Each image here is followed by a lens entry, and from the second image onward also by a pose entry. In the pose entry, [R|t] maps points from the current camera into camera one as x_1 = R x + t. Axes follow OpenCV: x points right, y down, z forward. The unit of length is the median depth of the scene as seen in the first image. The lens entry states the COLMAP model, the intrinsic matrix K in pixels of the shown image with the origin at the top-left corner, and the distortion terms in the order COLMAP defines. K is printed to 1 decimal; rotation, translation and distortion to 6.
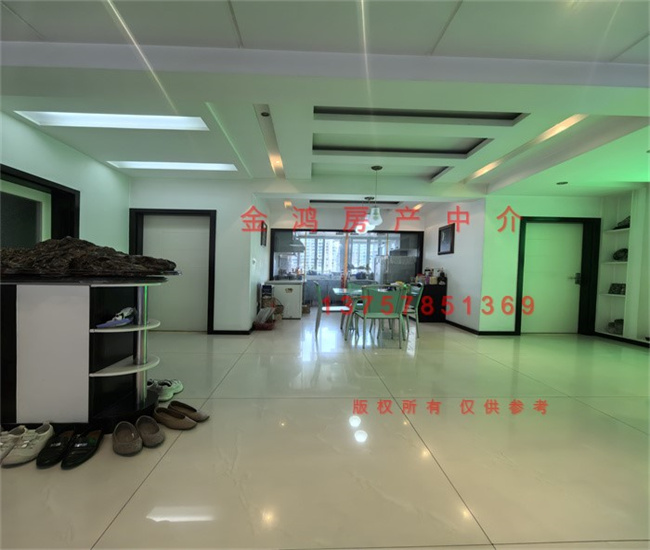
lens RADIAL K [[340.1, 0, 324.7], [0, 340.1, 276.0], [0, 0, 1]] dist [0.001395, -0.002421]
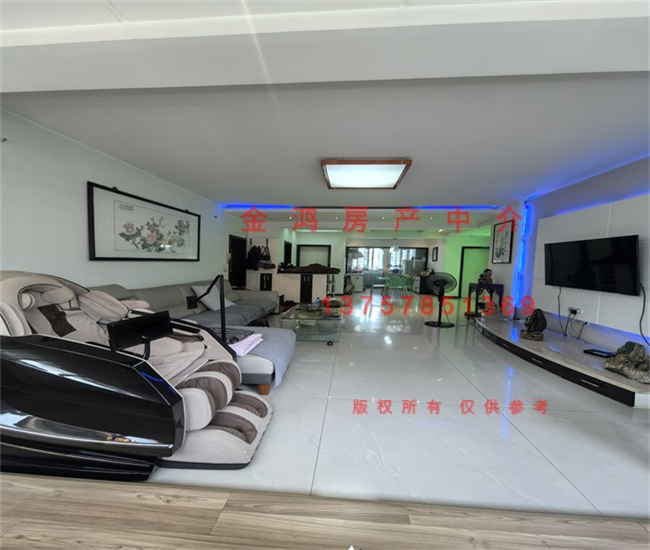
lens RADIAL K [[340.1, 0, 326.4], [0, 340.1, 275.3], [0, 0, 1]] dist [0.001395, -0.002421]
pose [[0.991995, 0.006710, -0.126099, -0.024741], [-0.004435, 0.999823, 0.018311, -0.011438], [0.126200, -0.017605, 0.991849, -0.893987]]
